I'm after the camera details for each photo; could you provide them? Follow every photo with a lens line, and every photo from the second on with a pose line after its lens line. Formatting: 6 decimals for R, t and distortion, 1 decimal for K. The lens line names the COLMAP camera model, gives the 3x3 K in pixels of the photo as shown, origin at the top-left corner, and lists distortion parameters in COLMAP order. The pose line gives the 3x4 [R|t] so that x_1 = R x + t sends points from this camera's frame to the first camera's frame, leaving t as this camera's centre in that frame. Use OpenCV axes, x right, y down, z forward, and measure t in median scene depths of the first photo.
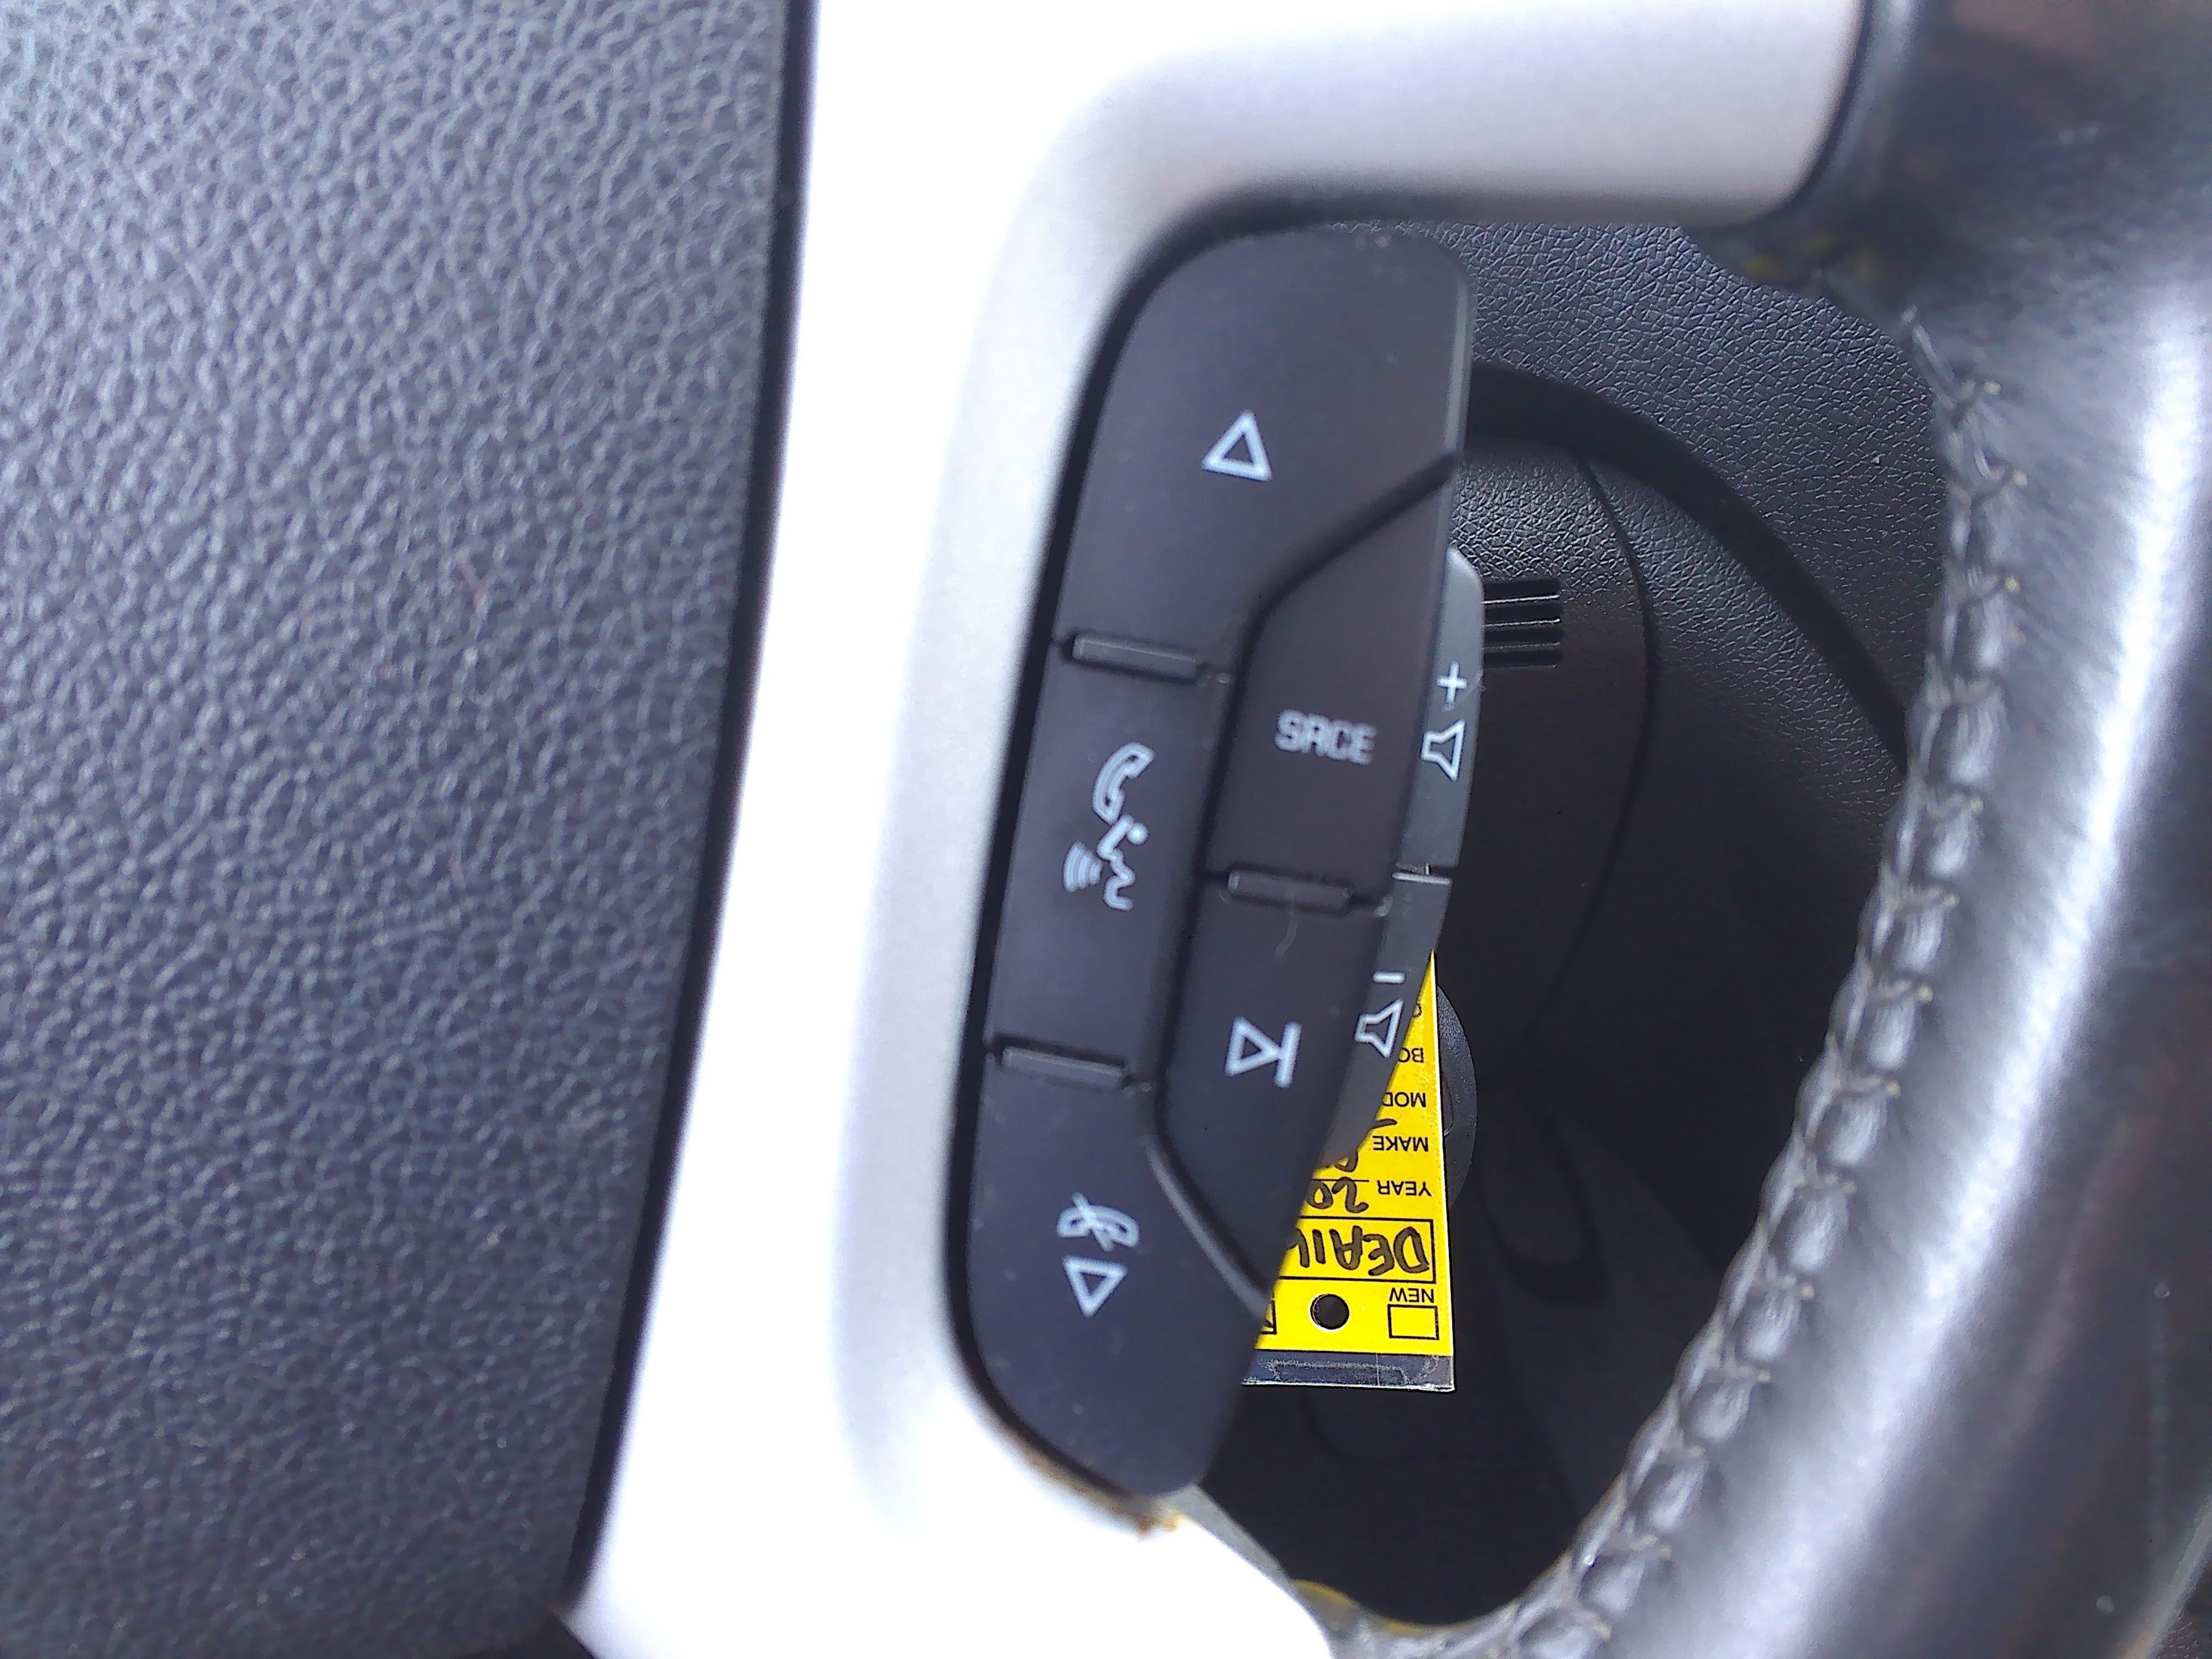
lens RADIAL K [[1761.8, 0, 1106.0], [0, 1761.8, 829.5], [0, 0, 1]] dist [0.045821, -0.064052]
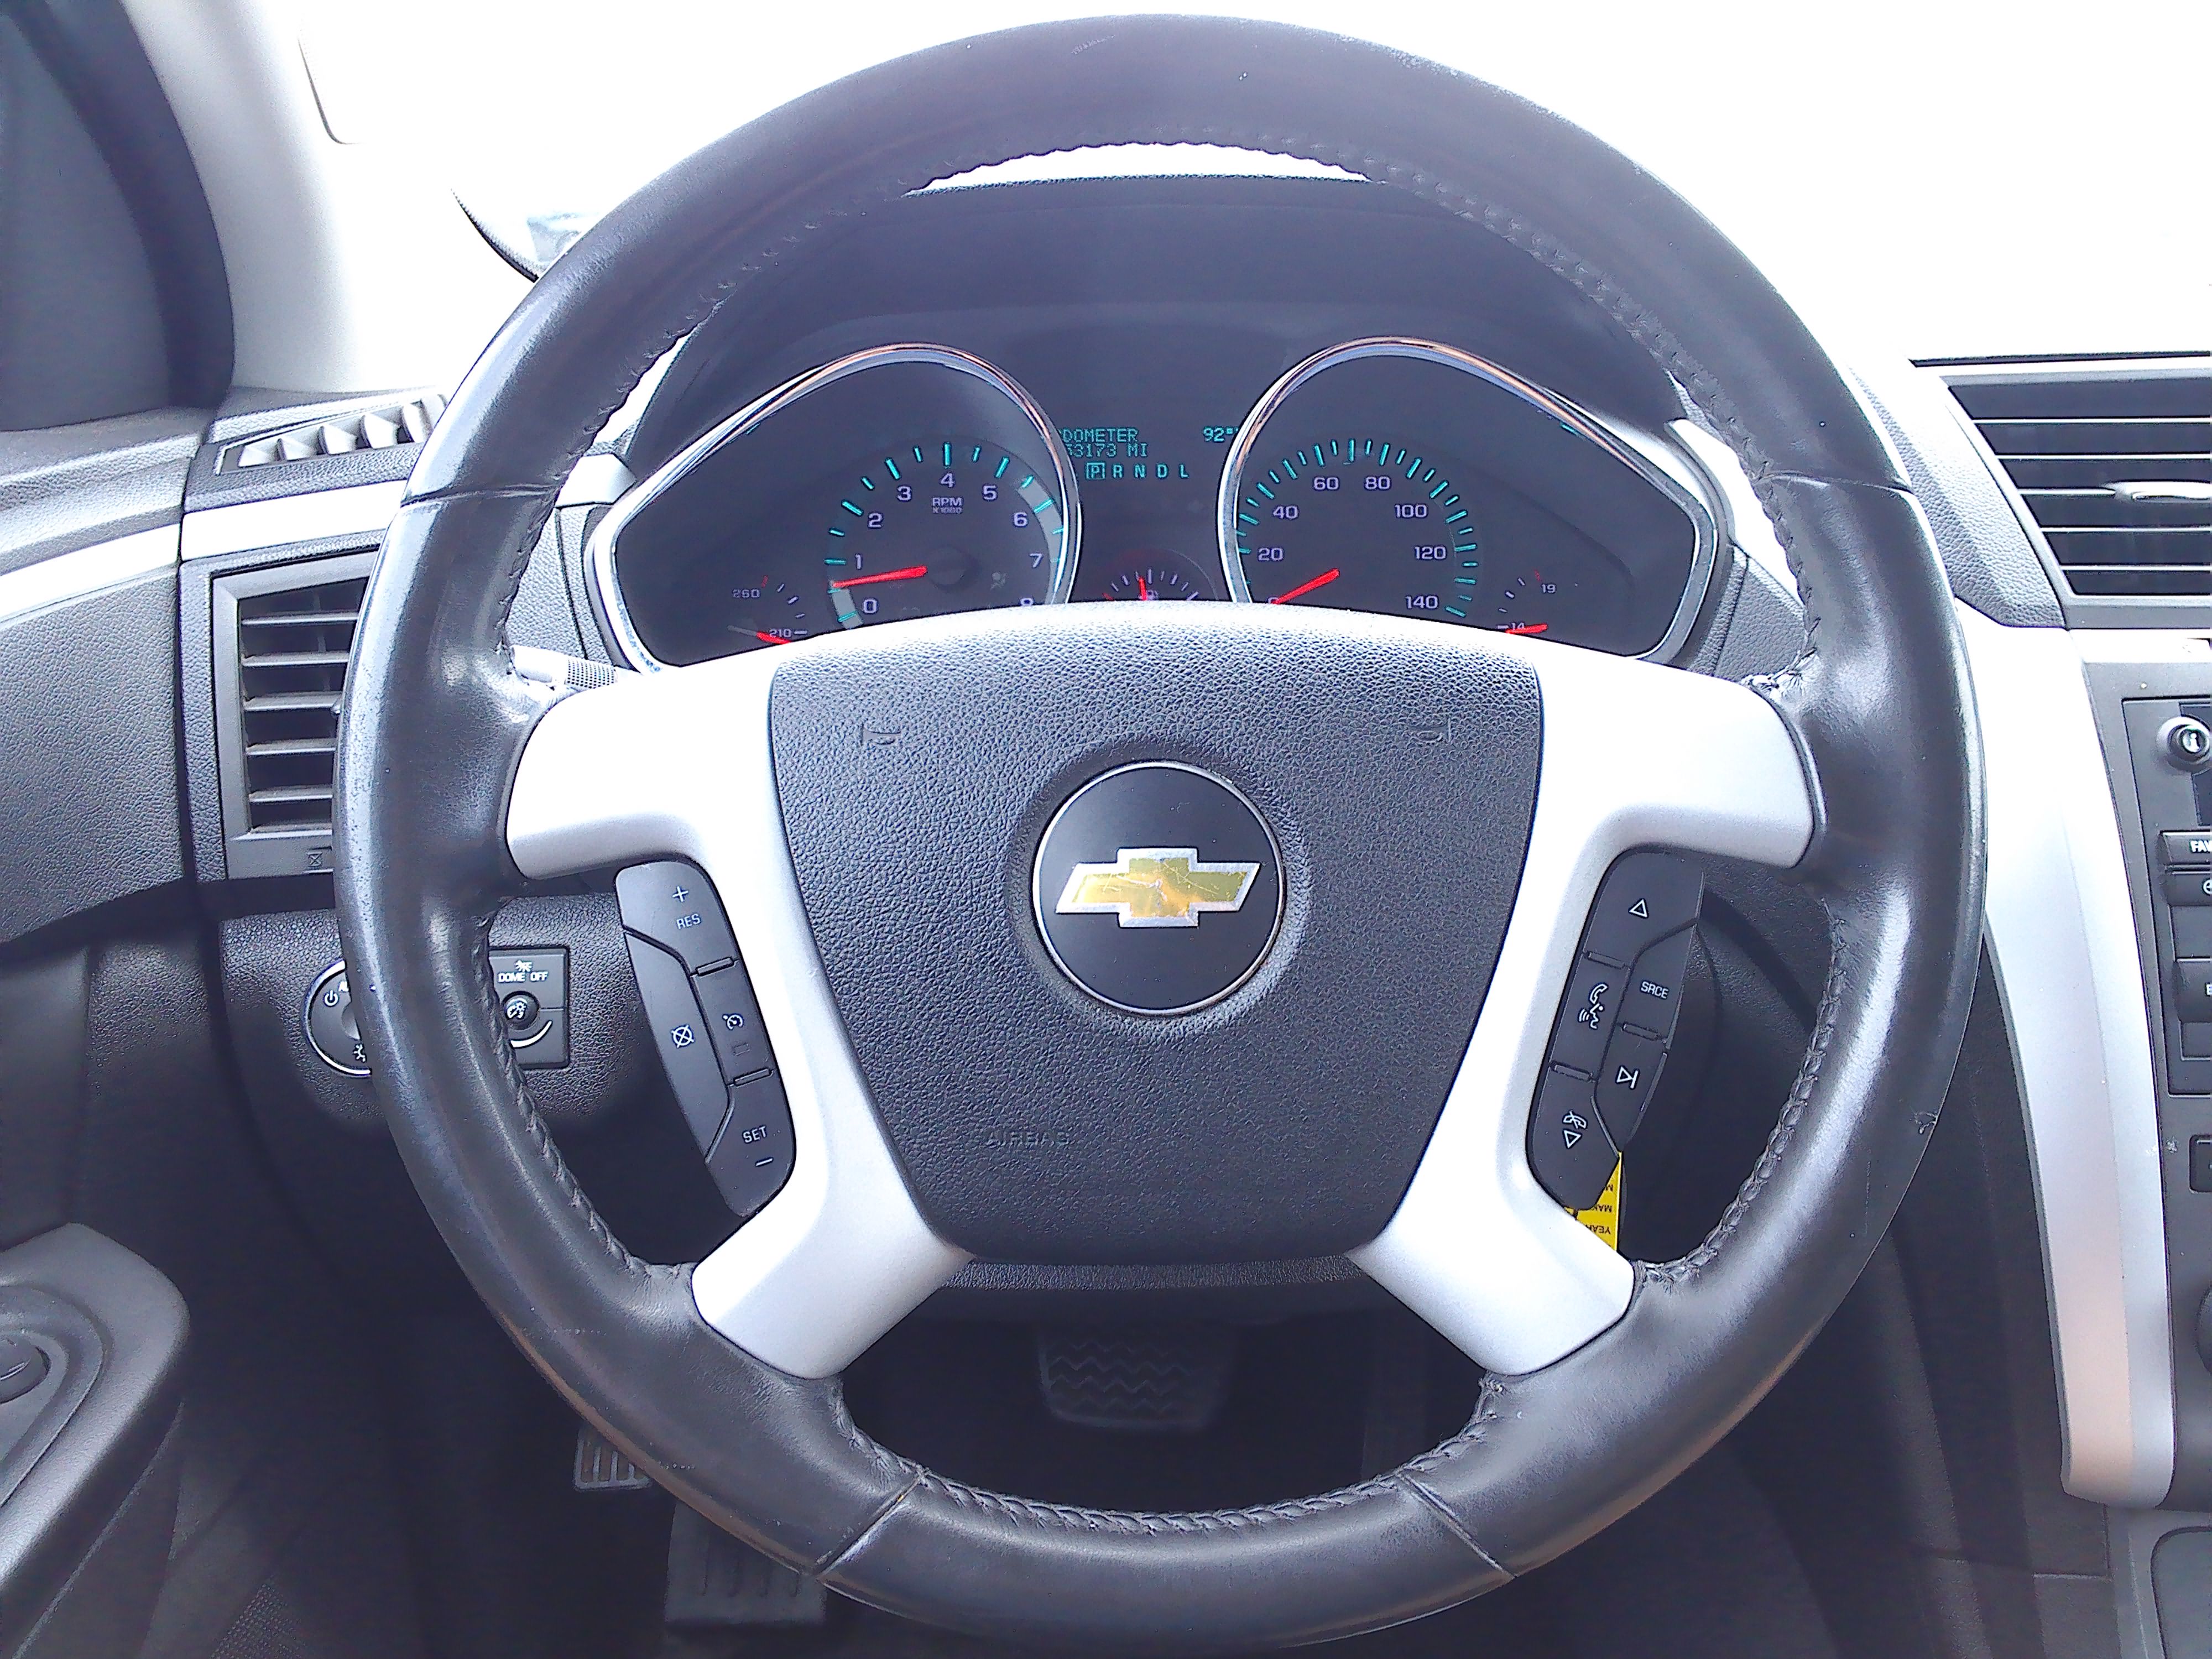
lens RADIAL K [[1761.8, 0, 1106.0], [0, 1761.8, 829.5], [0, 0, 1]] dist [0.045821, -0.064052]
pose [[0.989543, 0.142416, -0.022862, -0.939192], [-0.144124, 0.969923, -0.196156, 0.494700], [-0.005761, 0.197400, 0.980306, -2.569259]]
